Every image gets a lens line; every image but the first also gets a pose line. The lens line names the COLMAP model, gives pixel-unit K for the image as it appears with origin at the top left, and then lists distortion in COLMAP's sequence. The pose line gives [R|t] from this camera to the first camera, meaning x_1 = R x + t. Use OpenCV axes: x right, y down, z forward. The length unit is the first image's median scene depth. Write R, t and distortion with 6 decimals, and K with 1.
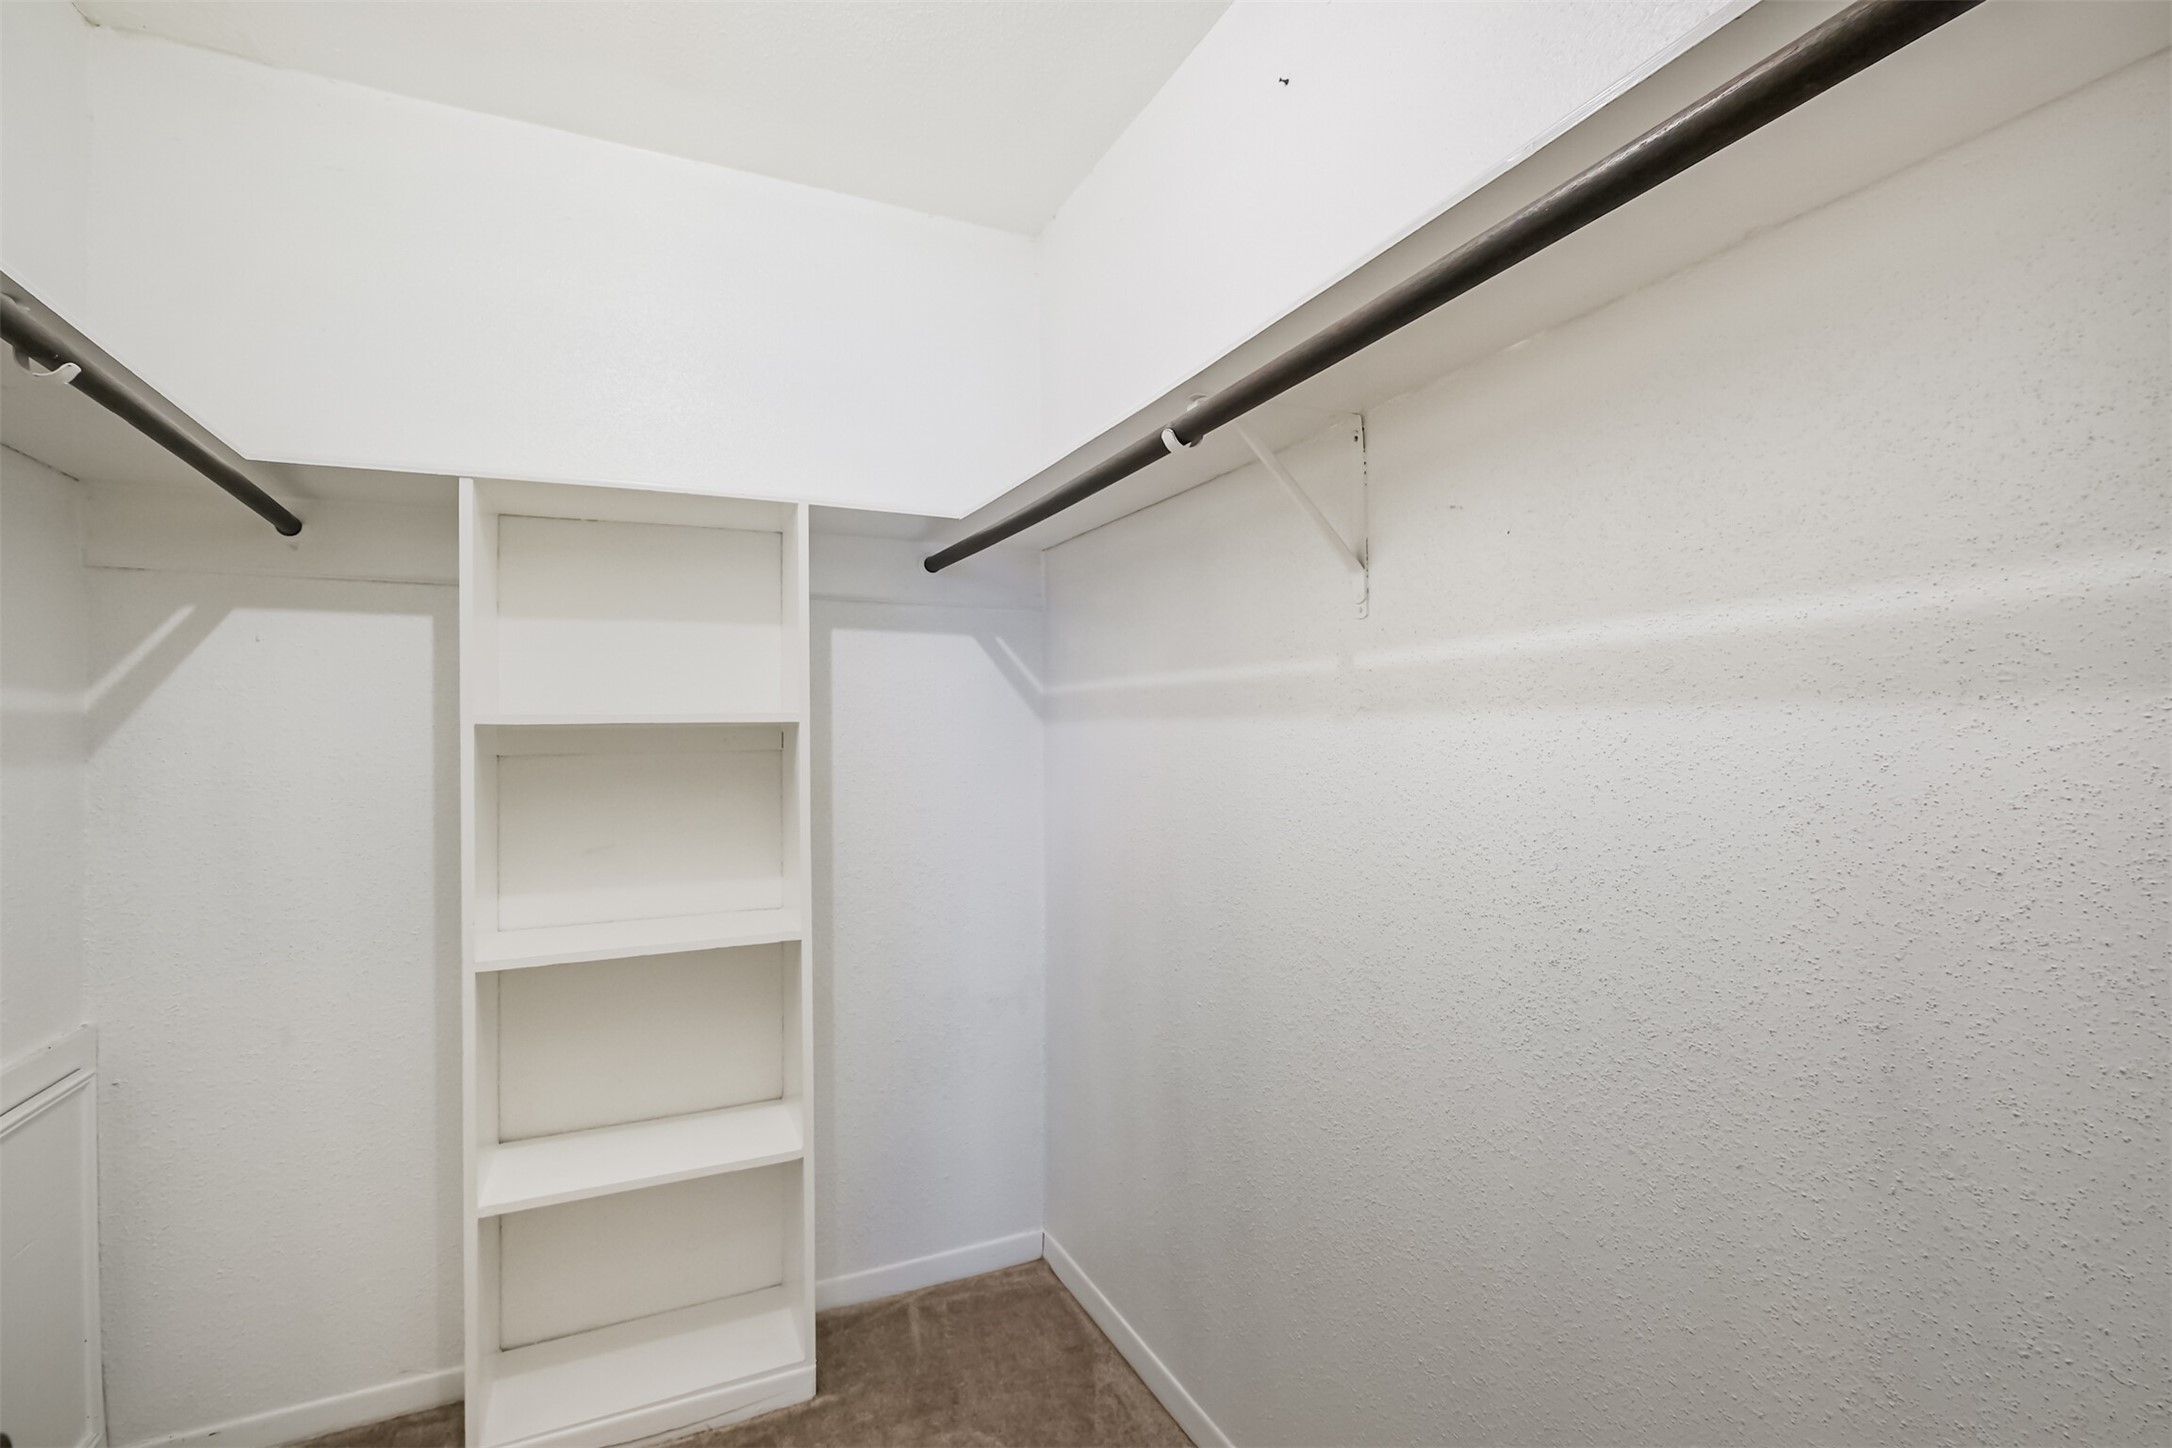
lens RADIAL K [[967.9, 0, 1078.8], [0, 967.9, 725.2], [0, 0, 1]] dist [0.001397, -0.000127]
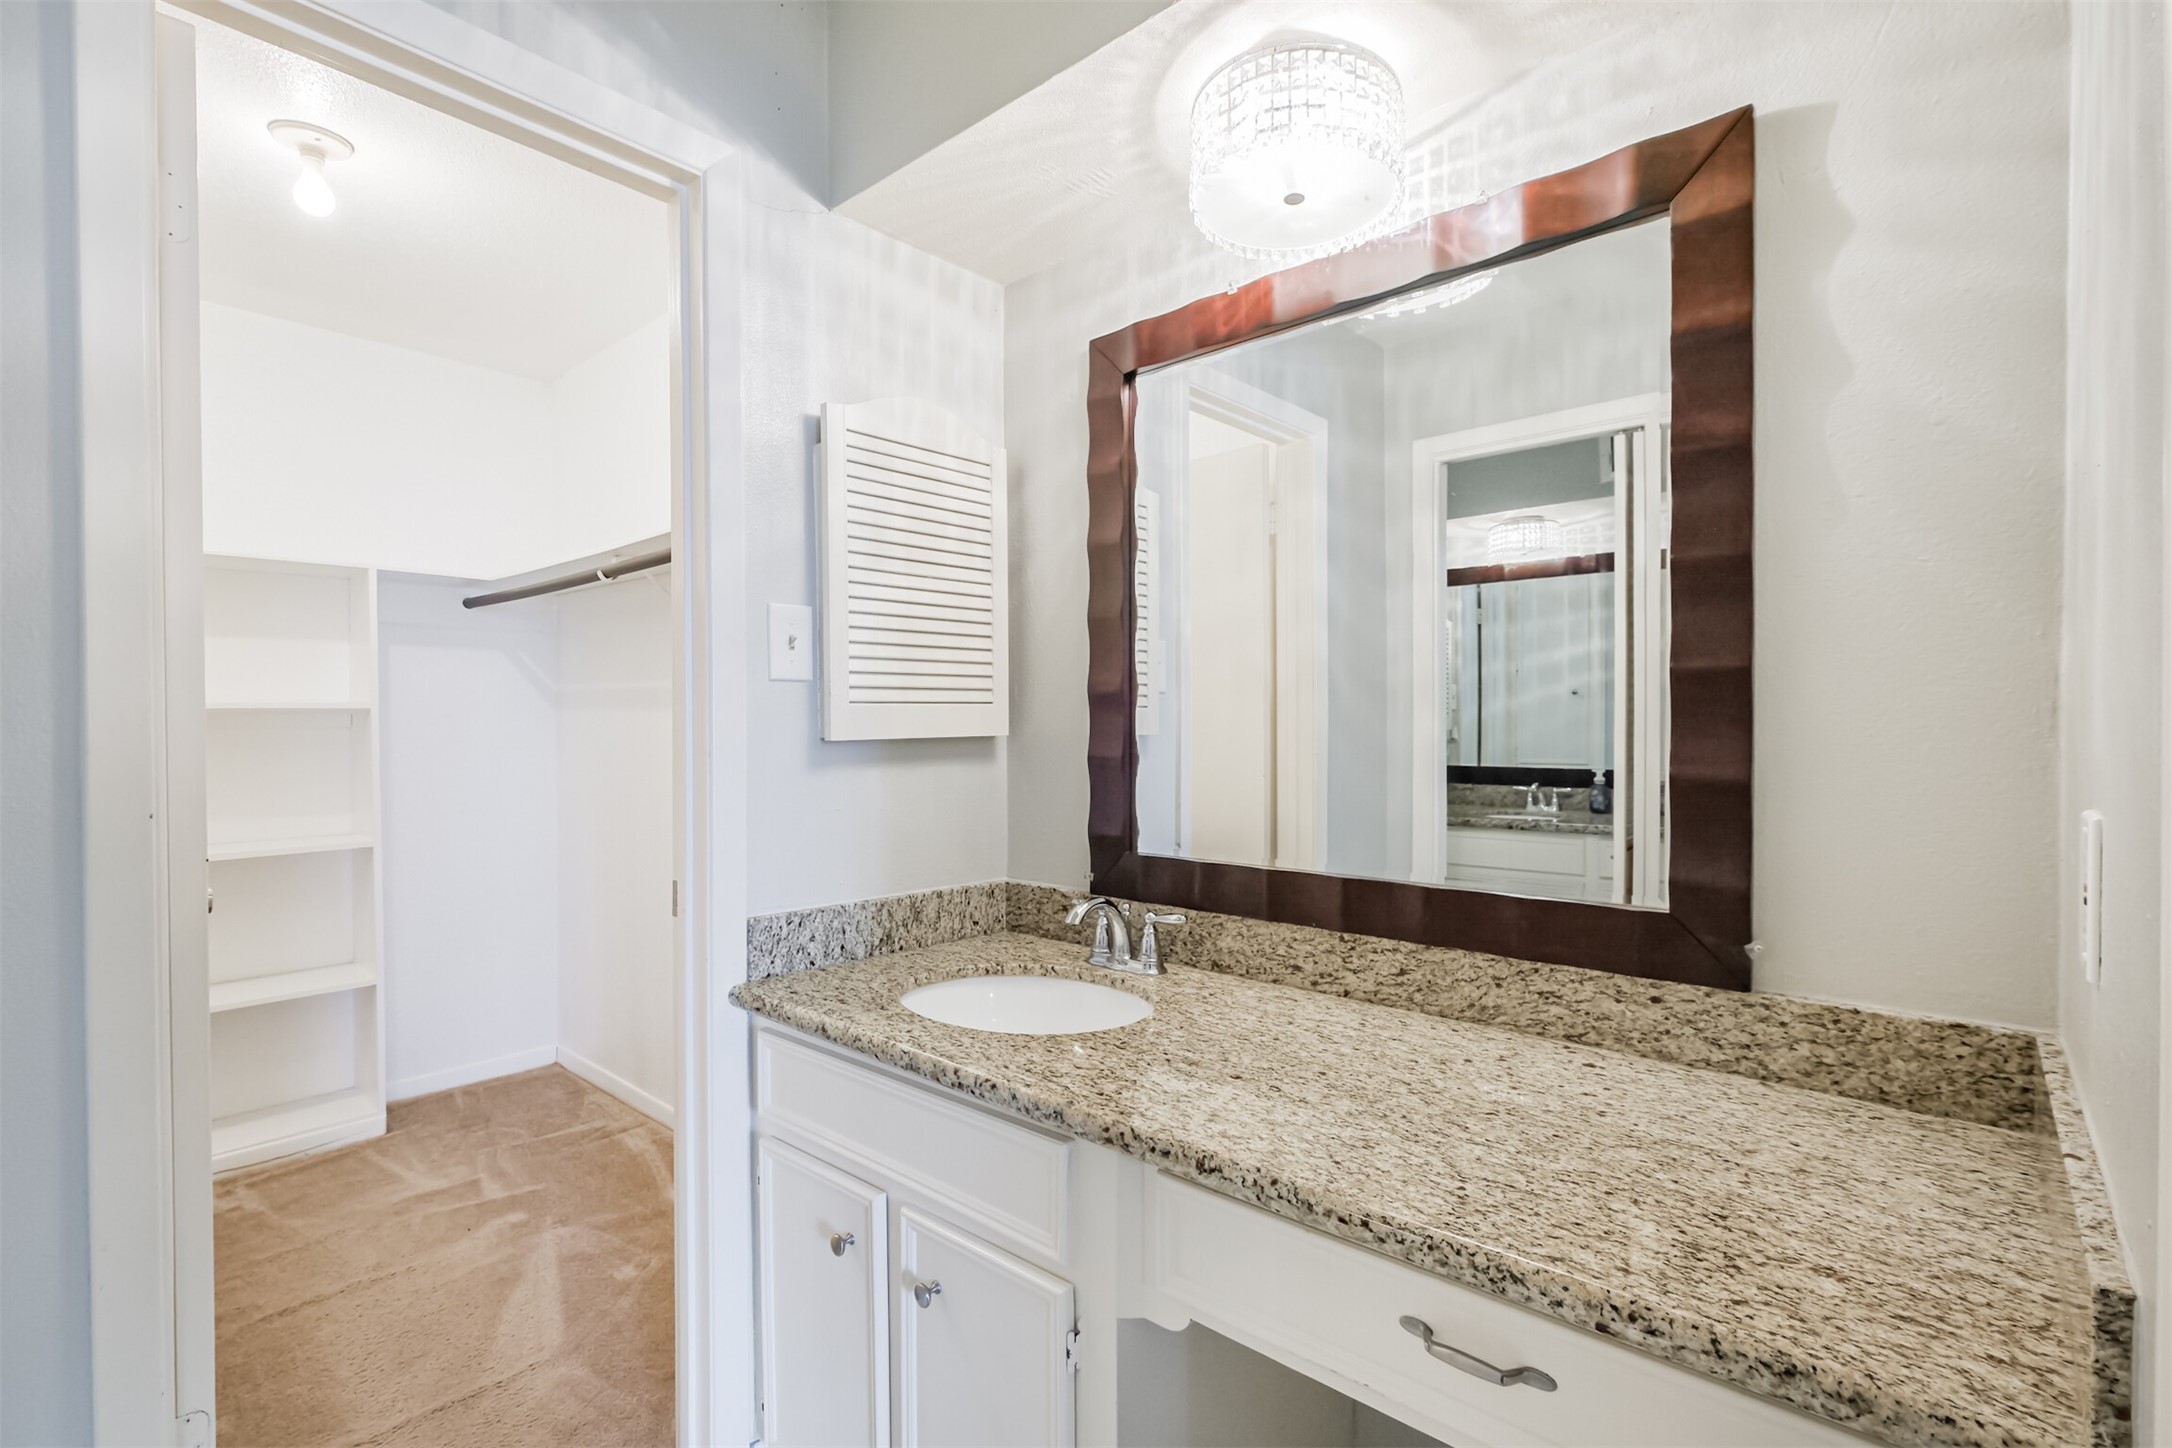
lens RADIAL K [[967.9, 0, 1078.8], [0, 967.9, 725.2], [0, 0, 1]] dist [0.001397, -0.000127]
pose [[0.919810, -0.001460, 0.392361, 0.142004], [-0.000951, 0.999982, 0.005951, 0.010582], [-0.392363, -0.005847, 0.919792, -0.848852]]
